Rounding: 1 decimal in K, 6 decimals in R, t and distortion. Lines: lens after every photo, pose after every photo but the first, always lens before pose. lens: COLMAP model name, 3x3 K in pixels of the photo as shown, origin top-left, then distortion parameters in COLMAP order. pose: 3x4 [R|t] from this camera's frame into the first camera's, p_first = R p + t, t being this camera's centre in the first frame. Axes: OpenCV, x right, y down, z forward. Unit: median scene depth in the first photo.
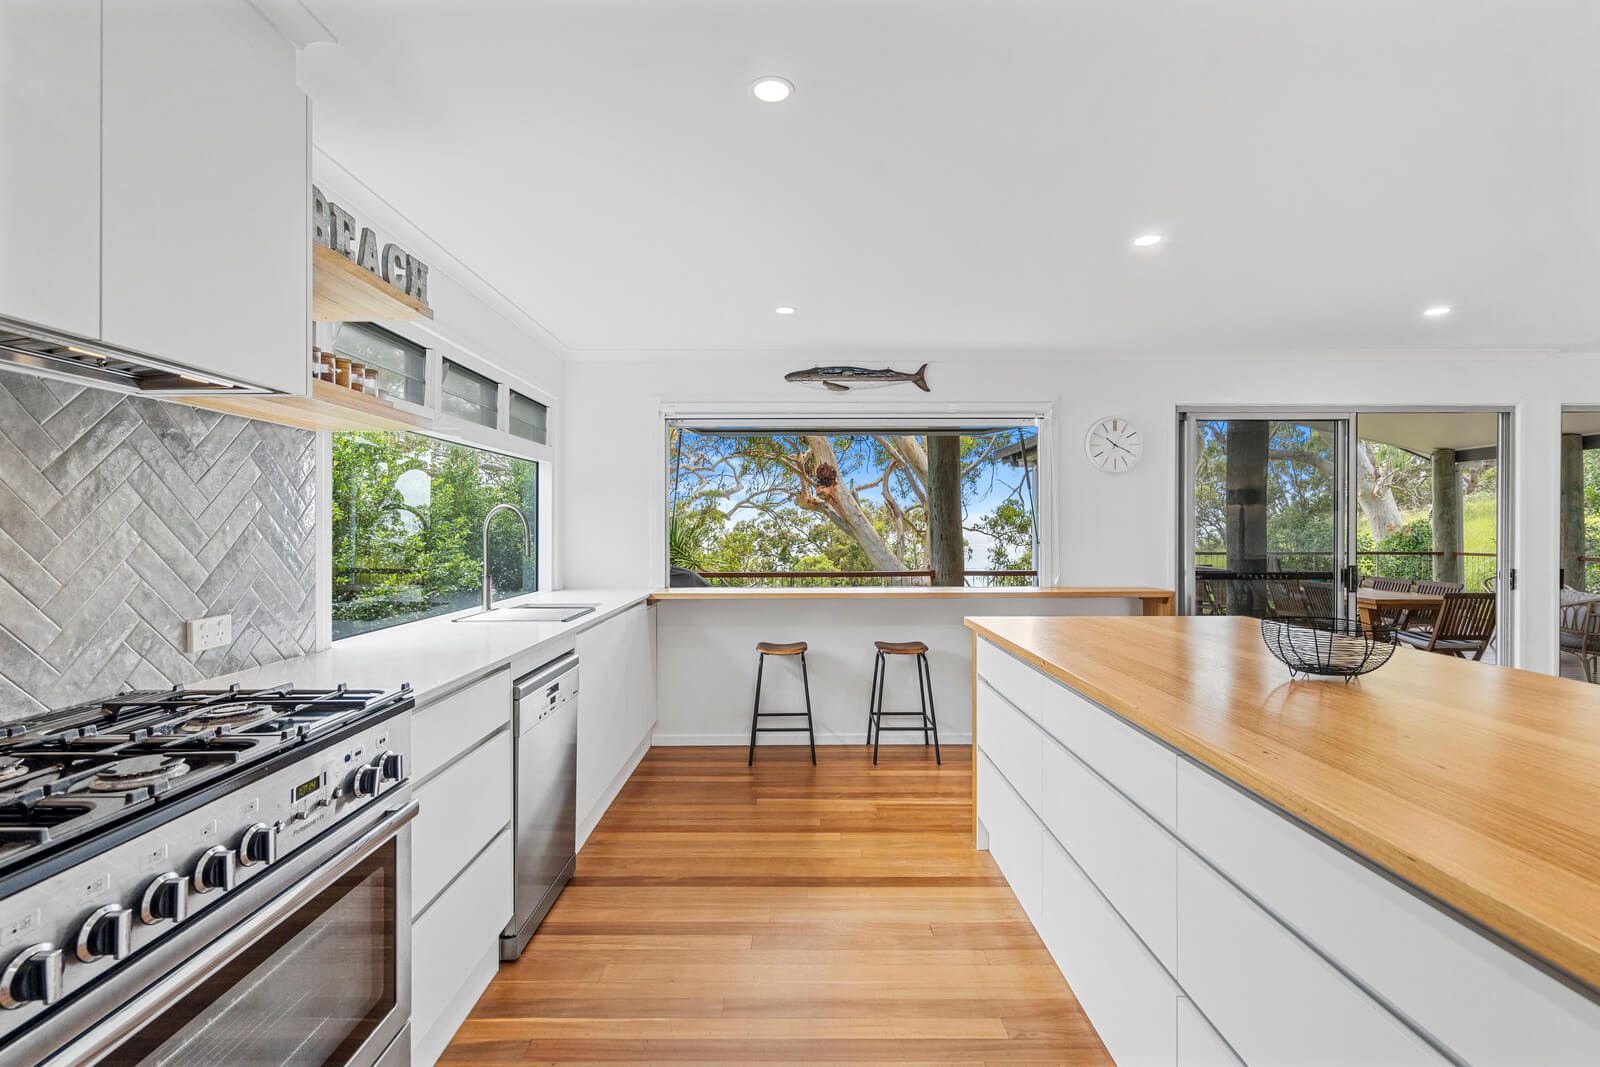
lens RADIAL K [[717.1, 0, 798.2], [0, 717.1, 528.9], [0, 0, 1]] dist [-0.000435, -0.000070]
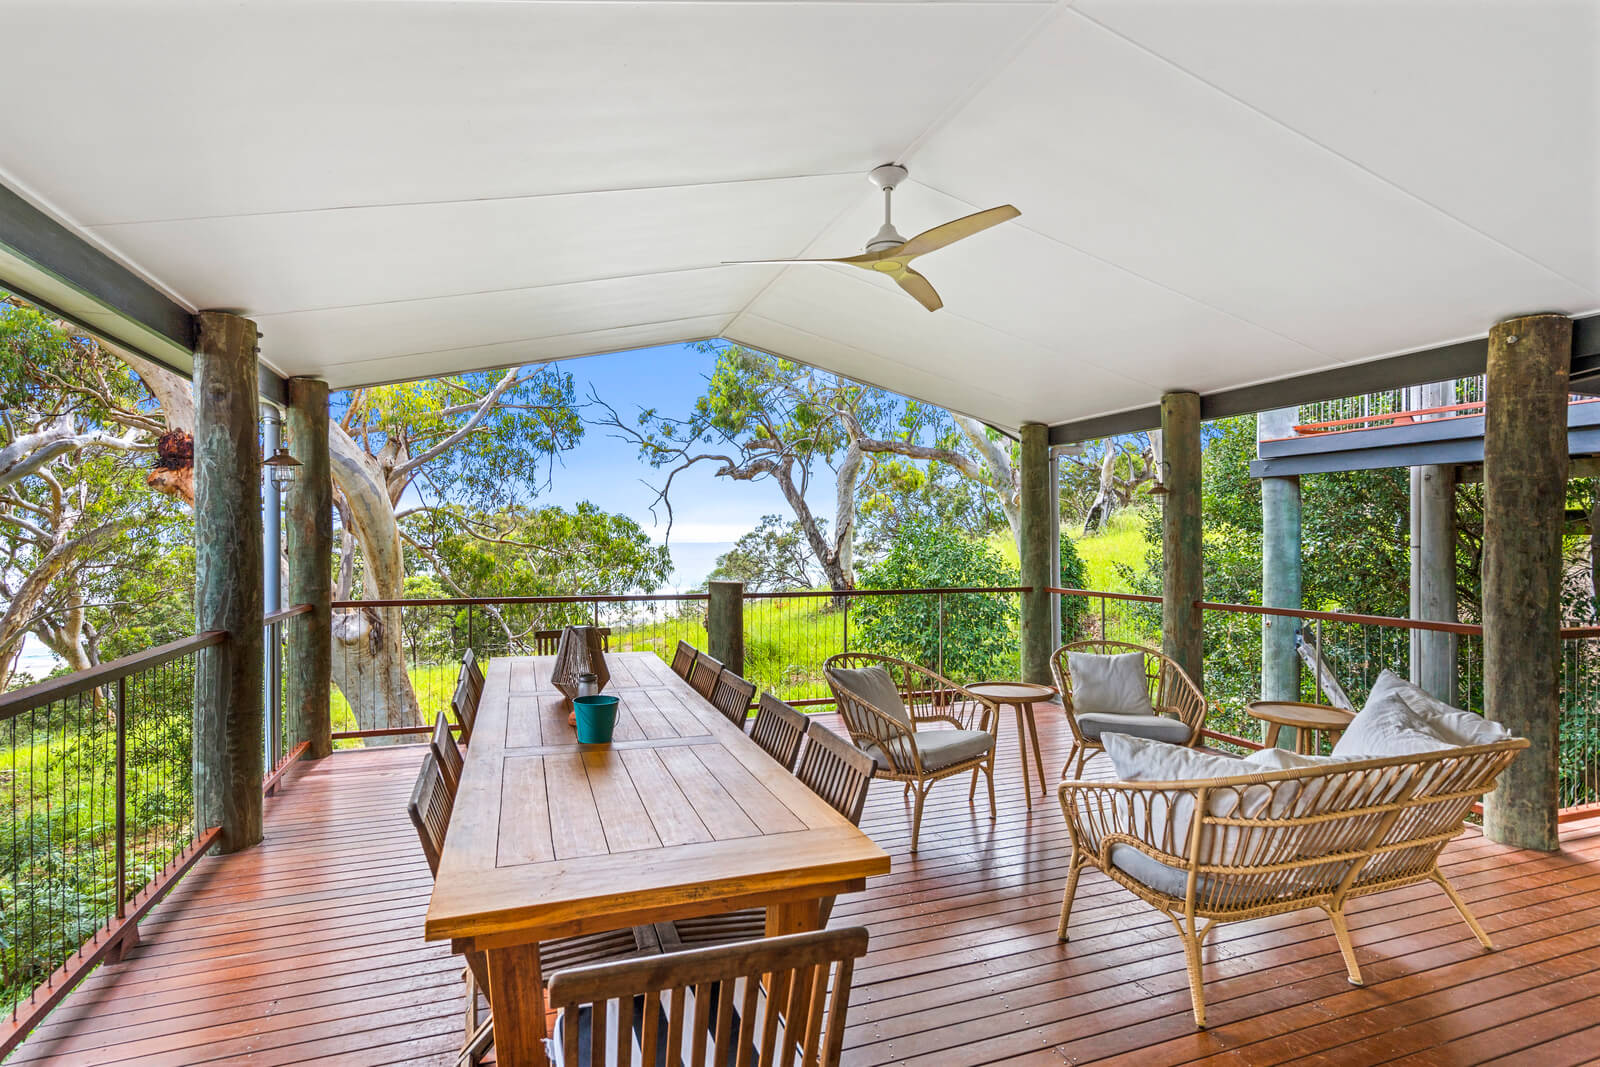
lens RADIAL K [[788.9, 0, 805.2], [0, 788.9, 541.4], [0, 0, 1]] dist [0.004924, 0.000365]
pose [[0.936423, 0.001948, 0.350866, 0.456048], [-0.002660, 0.999995, 0.001547, -0.008460], [-0.350862, -0.002382, 0.936424, 0.409285]]
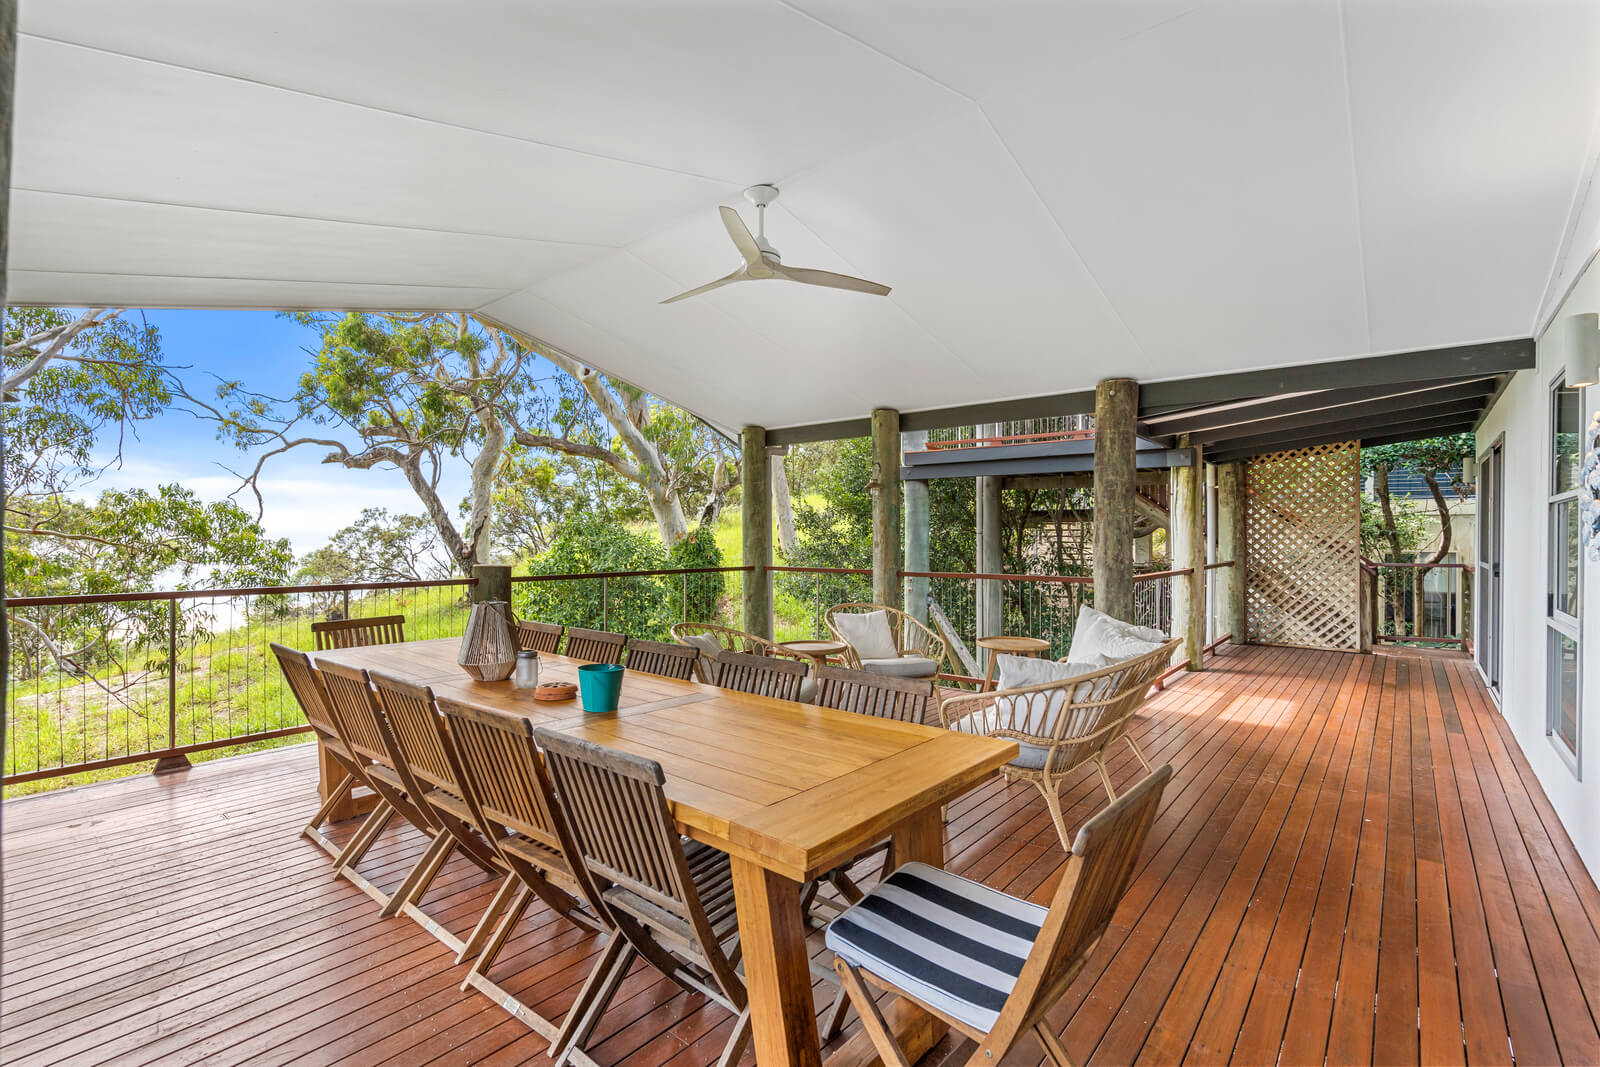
lens RADIAL K [[717.1, 0, 807.3], [0, 717.1, 538.5], [0, 0, 1]] dist [-0.000435, -0.000070]
pose [[0.632882, -0.001588, 0.774247, 0.352788], [-0.000056, 0.999998, 0.002097, 0.001845], [-0.774248, -0.001371, 0.632880, 0.476501]]
